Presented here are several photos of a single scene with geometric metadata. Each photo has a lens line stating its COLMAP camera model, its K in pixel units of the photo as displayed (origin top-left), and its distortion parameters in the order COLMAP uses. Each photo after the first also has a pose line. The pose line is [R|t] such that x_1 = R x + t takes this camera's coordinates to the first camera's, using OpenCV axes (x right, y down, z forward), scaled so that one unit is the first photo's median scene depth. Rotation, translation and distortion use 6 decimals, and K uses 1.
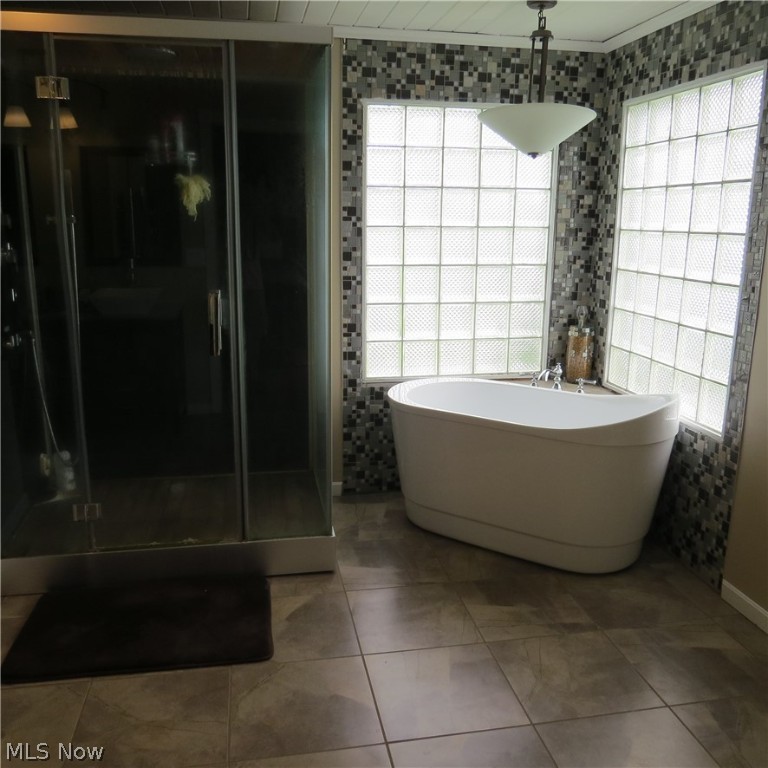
lens RADIAL K [[747.6, 0, 386.5], [0, 747.6, 381.9], [0, 0, 1]] dist [0.006856, 0.000000]
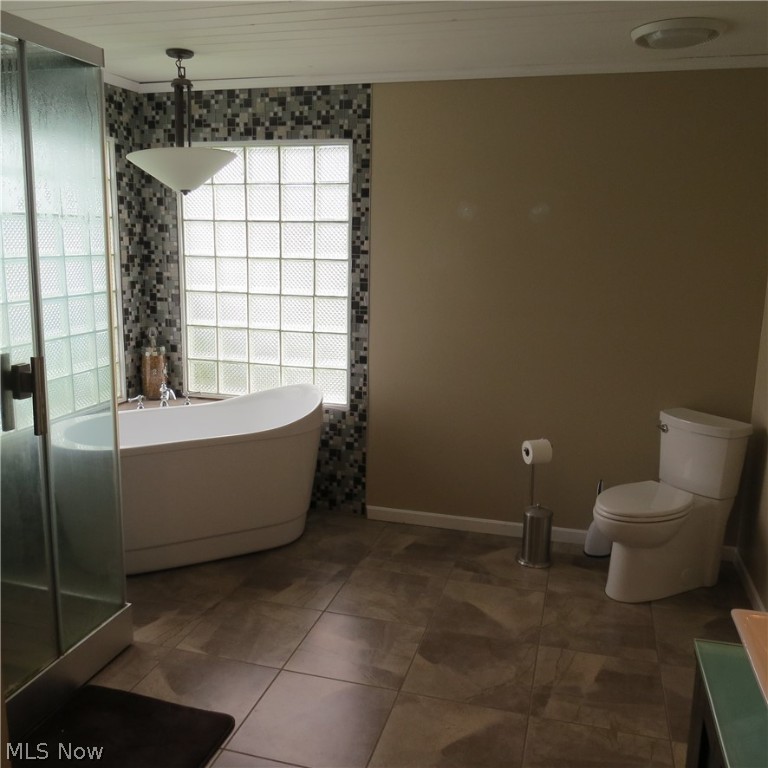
lens RADIAL K [[747.6, 0, 385.9], [0, 747.6, 384.7], [0, 0, 1]] dist [0.006856, 0.000000]
pose [[0.448767, -0.180599, 0.875210, -0.646315], [0.182480, 0.977250, 0.108088, -0.091381], [-0.874820, 0.111202, 0.471513, 0.257945]]
